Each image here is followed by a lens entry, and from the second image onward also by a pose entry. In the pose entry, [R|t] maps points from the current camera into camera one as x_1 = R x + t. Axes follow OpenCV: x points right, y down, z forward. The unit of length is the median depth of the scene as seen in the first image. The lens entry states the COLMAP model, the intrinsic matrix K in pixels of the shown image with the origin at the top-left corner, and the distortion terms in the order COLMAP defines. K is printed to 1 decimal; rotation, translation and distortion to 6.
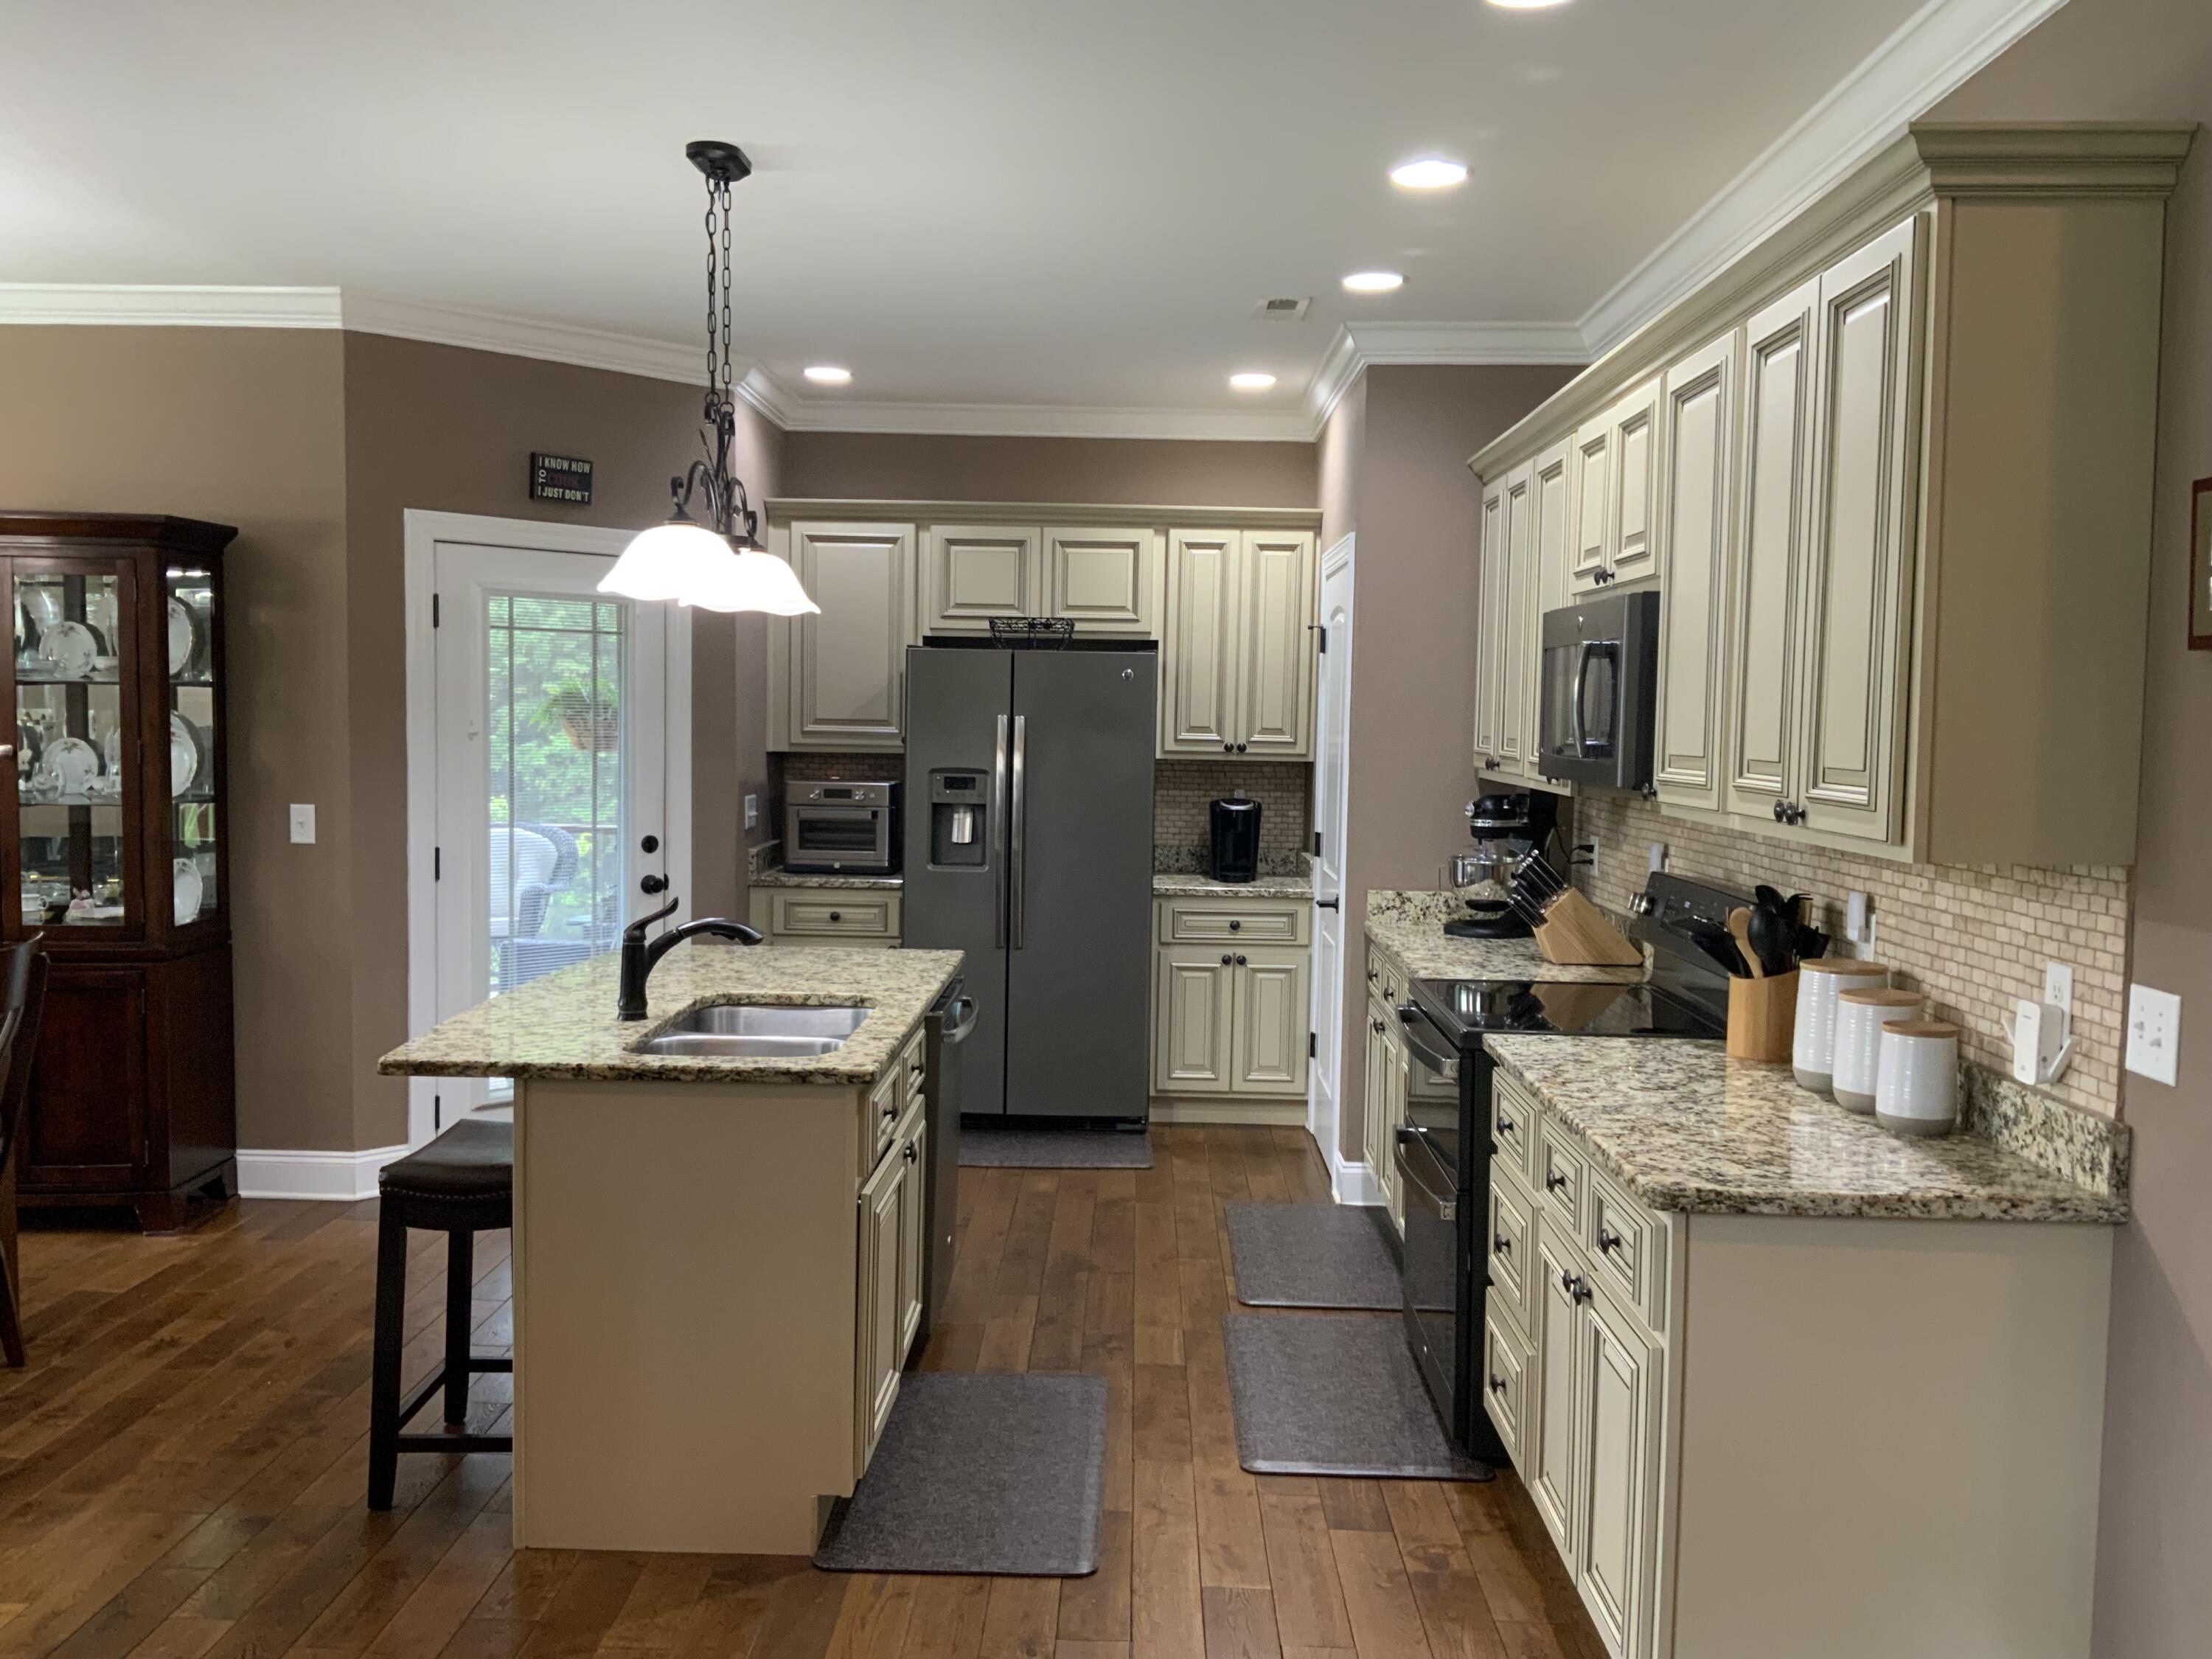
lens RADIAL K [[1824.7, 0, 1095.0], [0, 1824.7, 832.9], [0, 0, 1]] dist [0.073254, -0.143883]
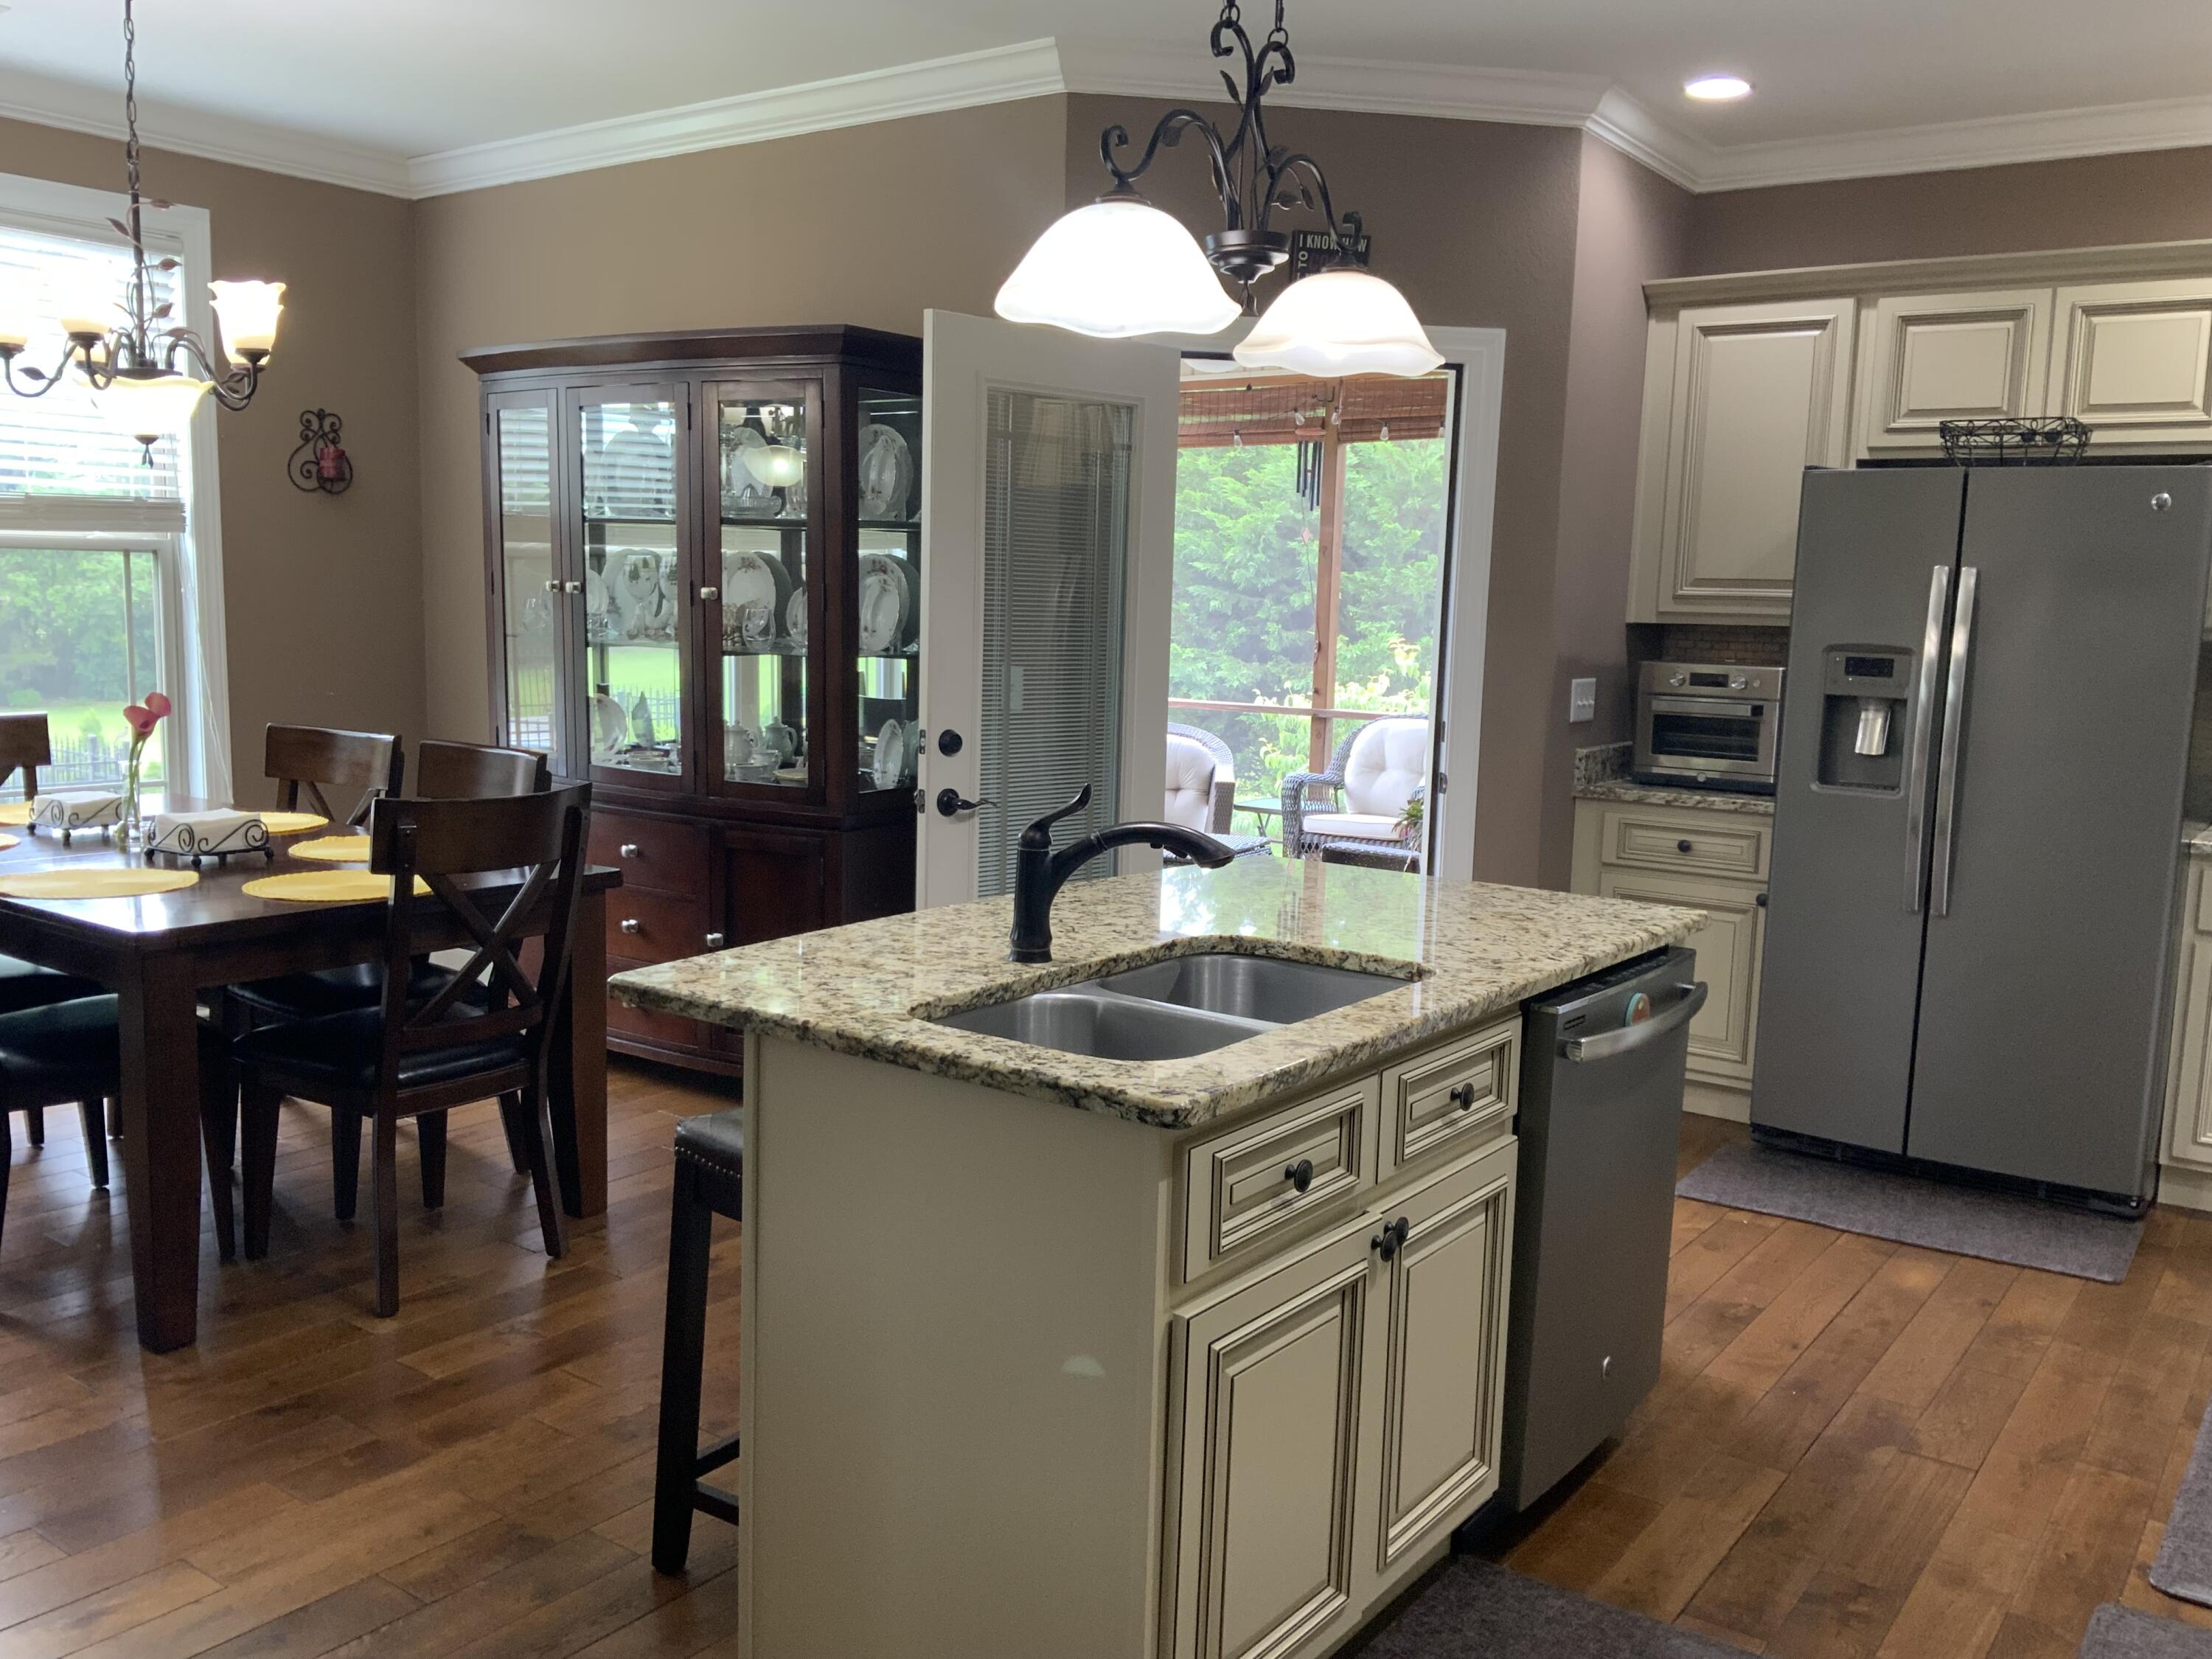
lens RADIAL K [[1824.7, 0, 1092.5], [0, 1824.7, 832.7], [0, 0, 1]] dist [0.073254, -0.143883]
pose [[0.818907, 0.078405, -0.568545, 0.102823], [-0.051774, 0.996678, 0.062873, 0.007629], [0.571586, -0.022051, 0.820246, 0.320998]]
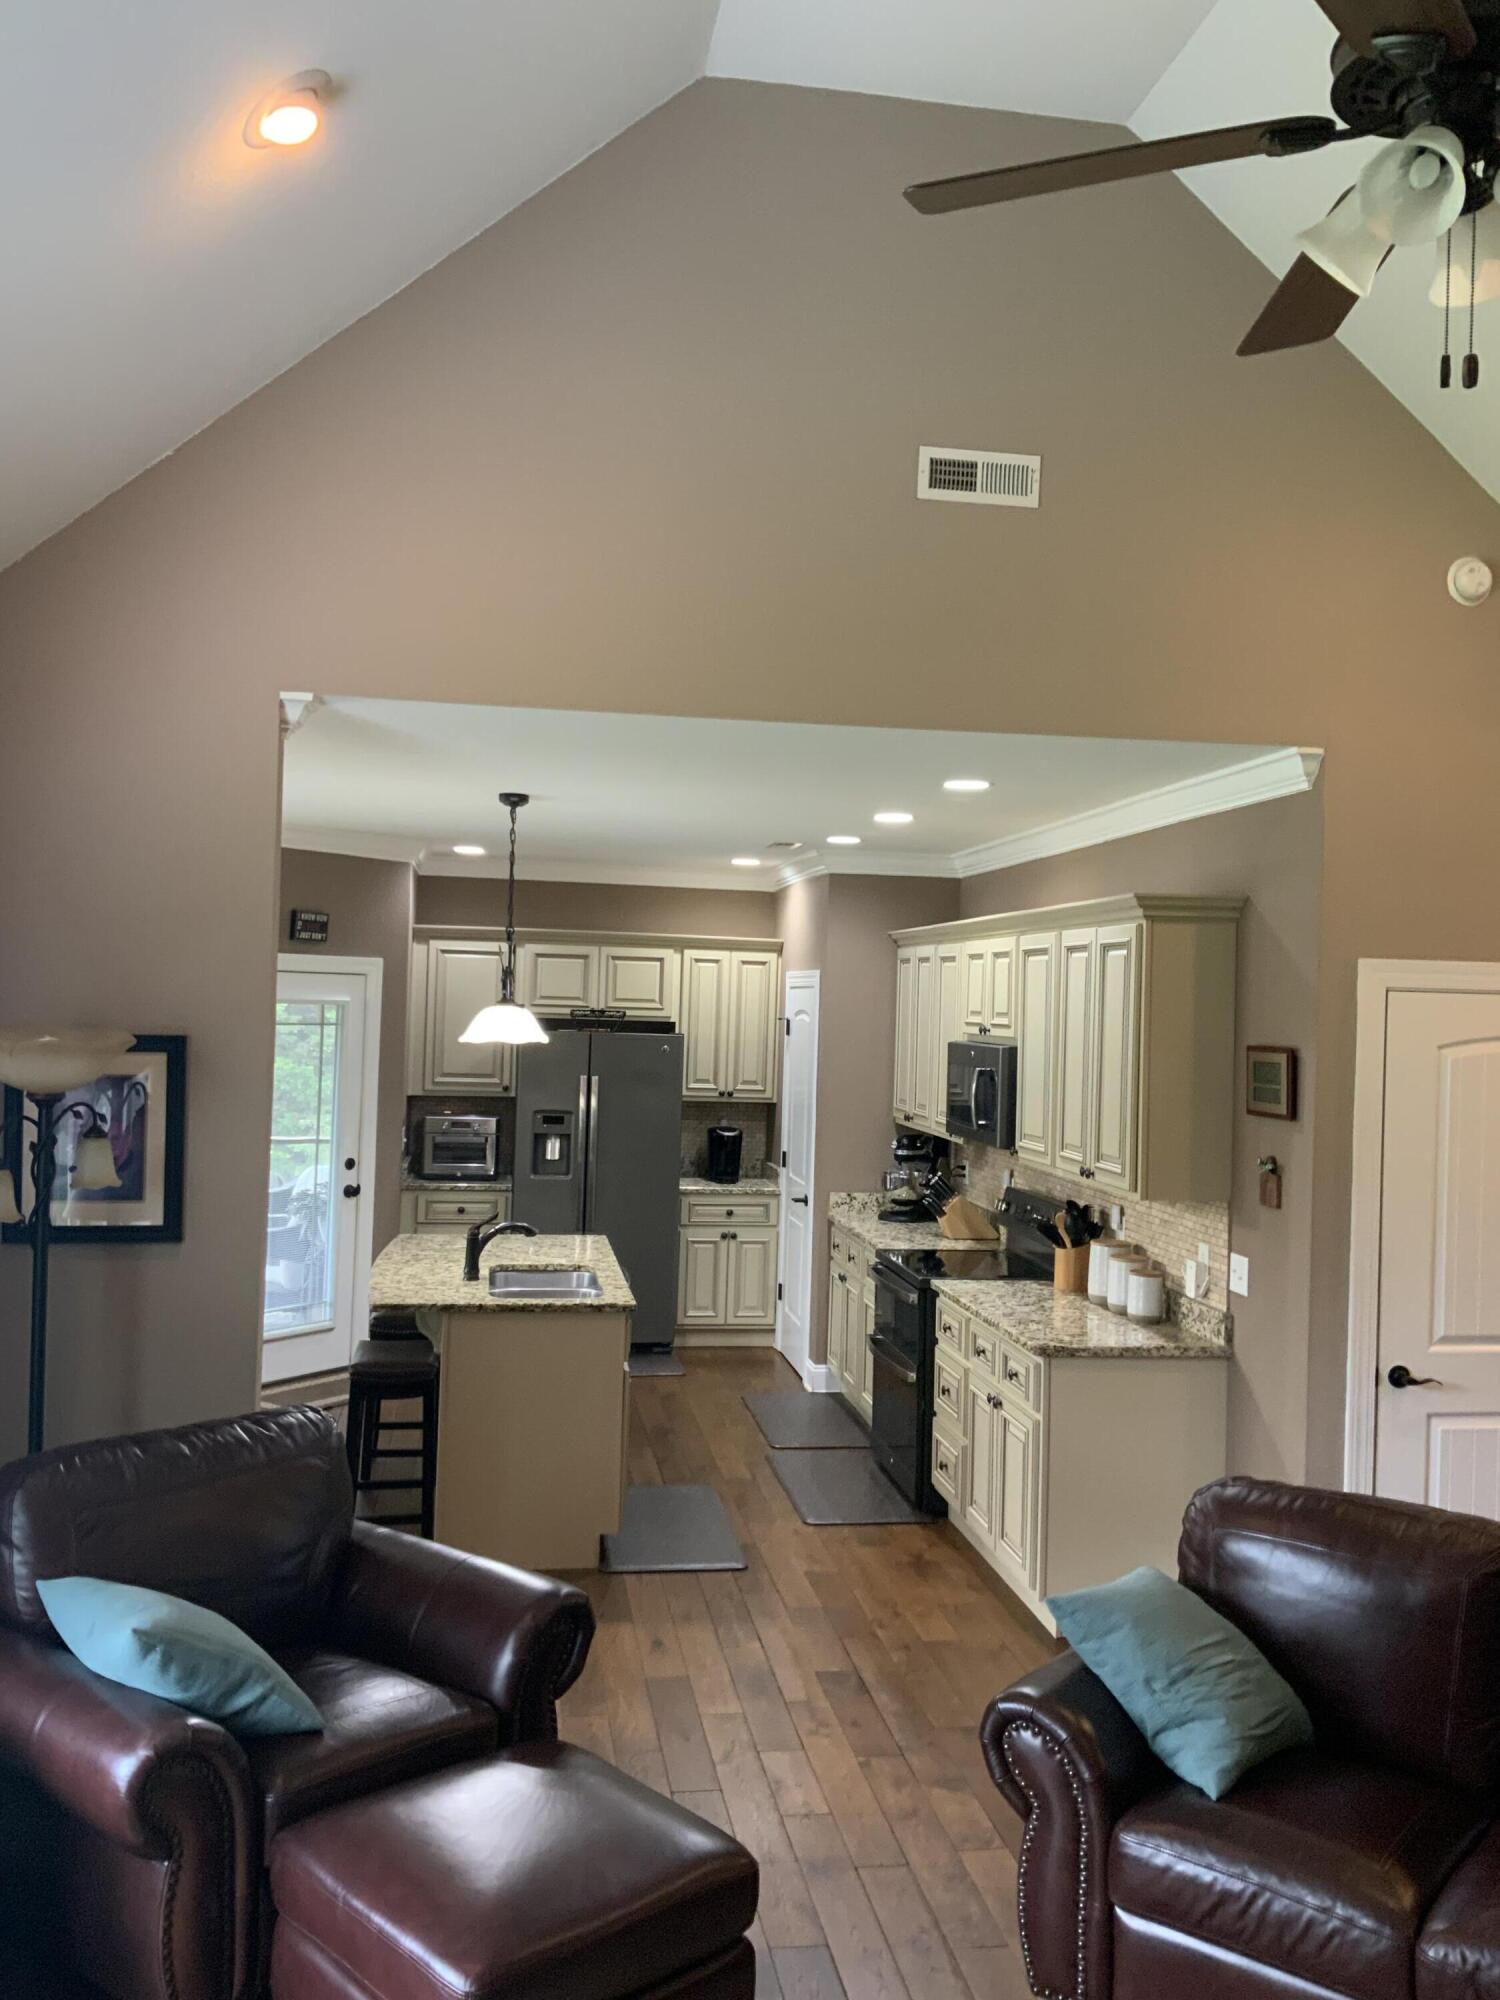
lens RADIAL K [[1649.8, 0, 748.0], [0, 1649.8, 981.3], [0, 0, 1]] dist [0.073254, -0.143883]
pose [[0.983885, 0.014742, 0.178196, -0.194144], [-0.001299, 0.997158, -0.075324, -0.047159], [-0.178800, 0.073879, 0.981108, -0.455366]]
